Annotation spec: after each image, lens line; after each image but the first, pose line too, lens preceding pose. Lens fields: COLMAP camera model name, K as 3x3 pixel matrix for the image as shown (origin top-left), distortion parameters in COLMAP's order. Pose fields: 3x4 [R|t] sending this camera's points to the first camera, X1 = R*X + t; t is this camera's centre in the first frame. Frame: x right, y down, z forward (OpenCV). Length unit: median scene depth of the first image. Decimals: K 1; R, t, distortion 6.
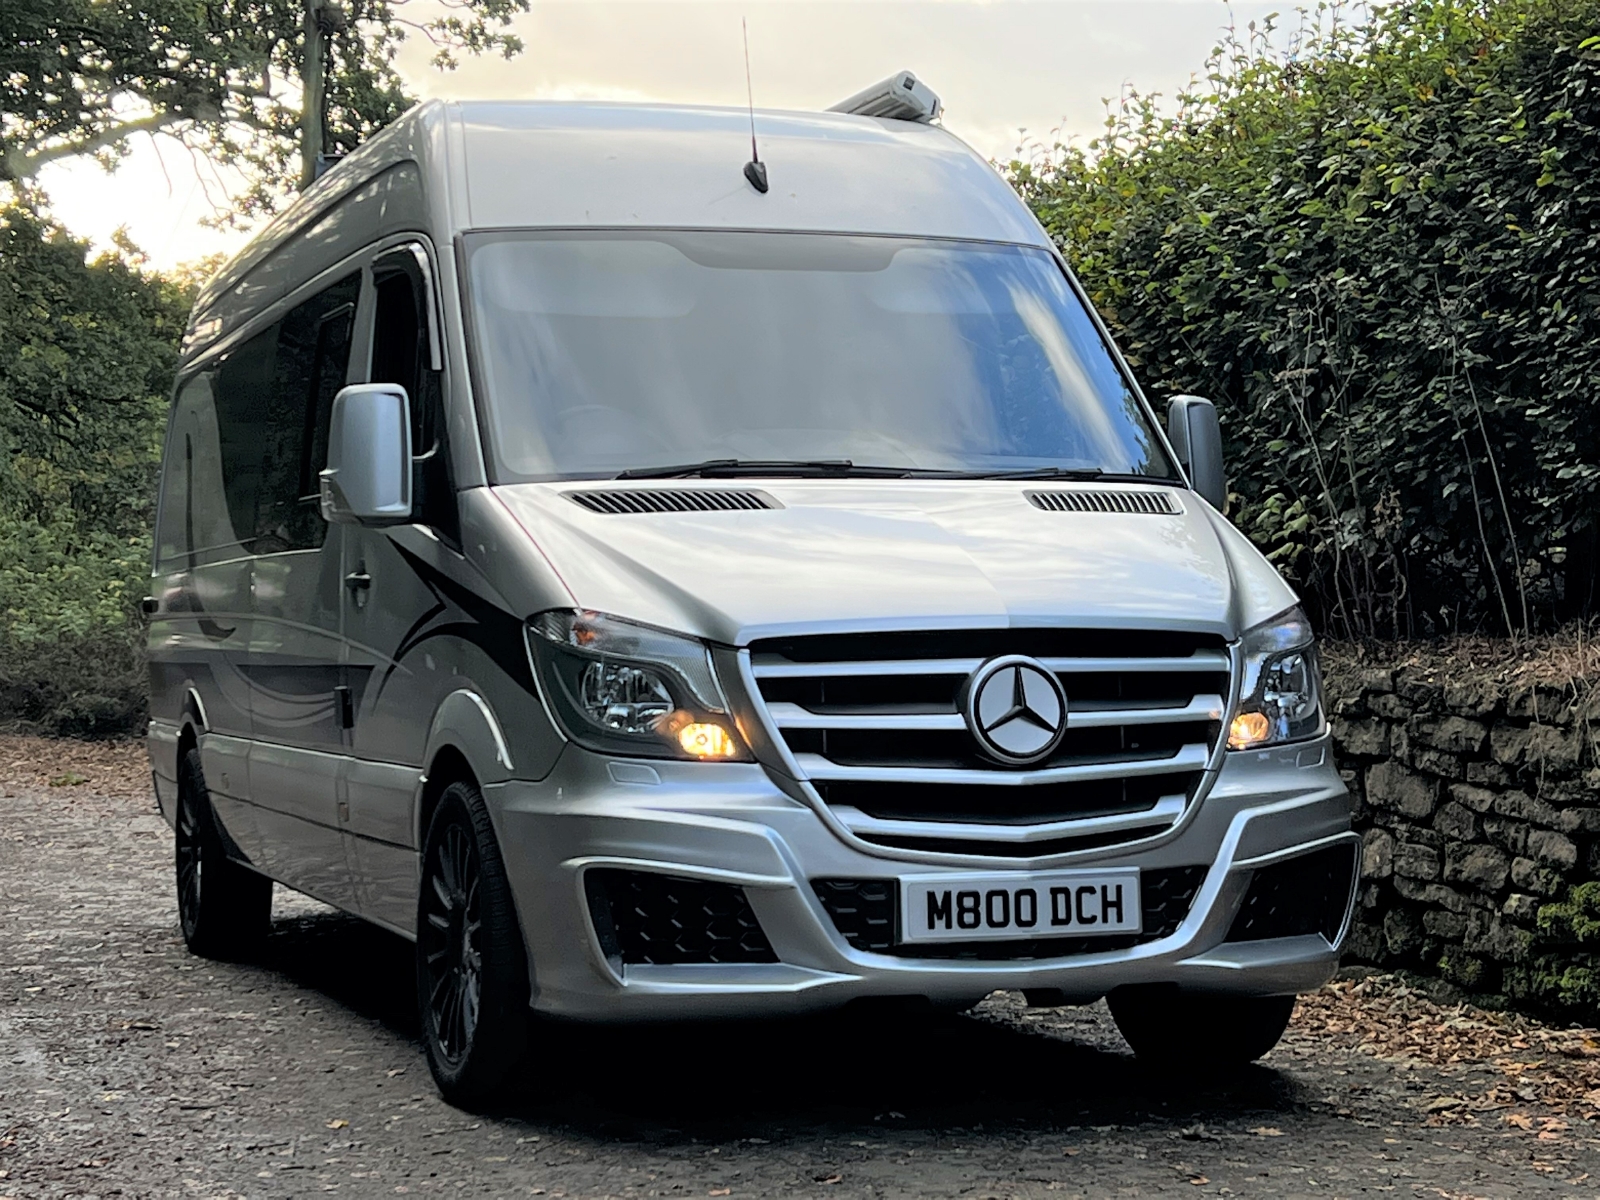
lens RADIAL K [[3116.7, 0, 796.5], [0, 3116.7, 583.7], [0, 0, 1]] dist [0.142041, 0.000000]
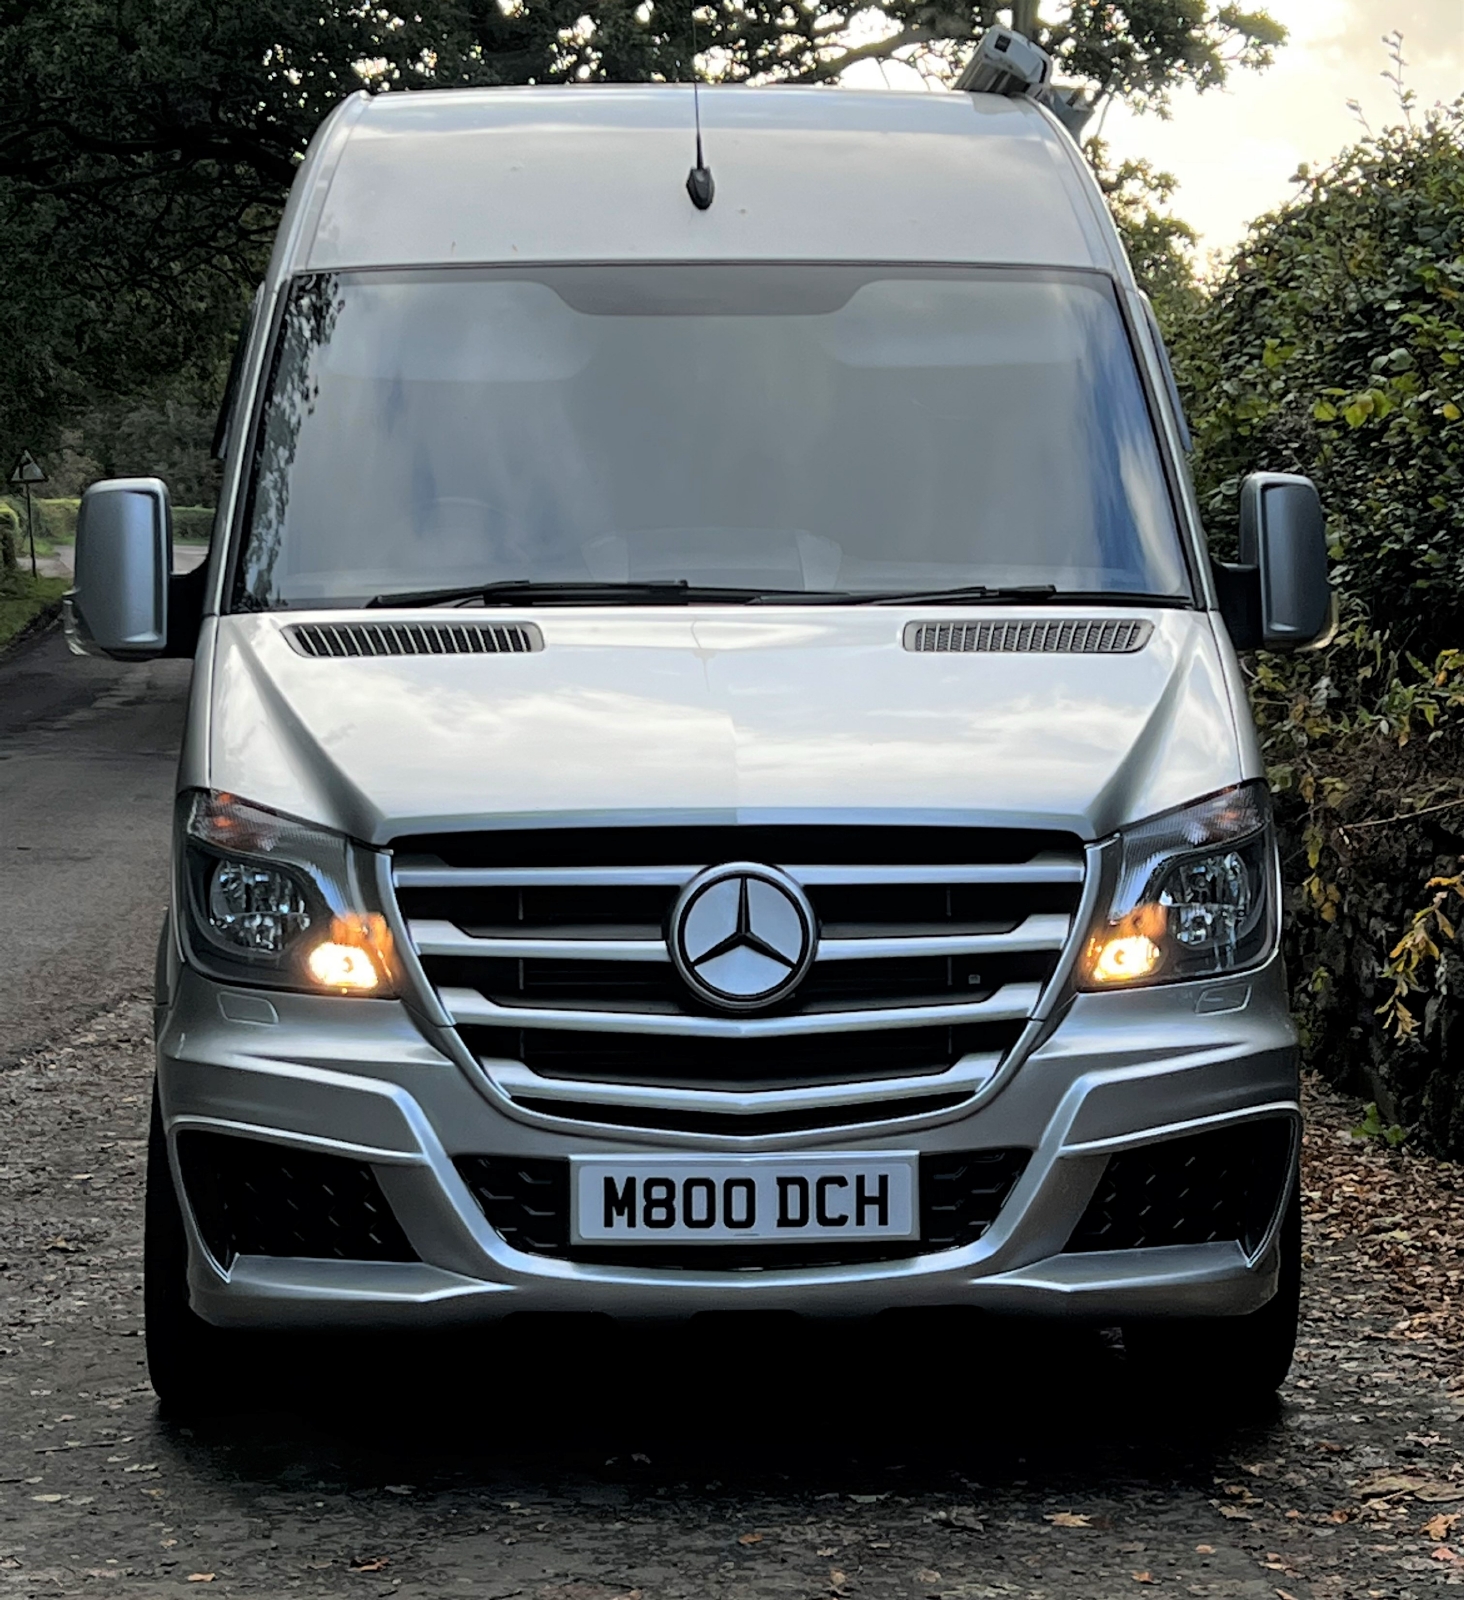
lens RADIAL K [[3804.0, 0, 732.1], [0, 3804.0, 804.0], [0, 0, 1]] dist [0.148259, 0.000000]
pose [[0.959469, 0.016414, -0.281335, 0.318654], [-0.000440, 0.998388, 0.056752, -0.041696], [0.281813, -0.054328, 0.957930, 0.132822]]
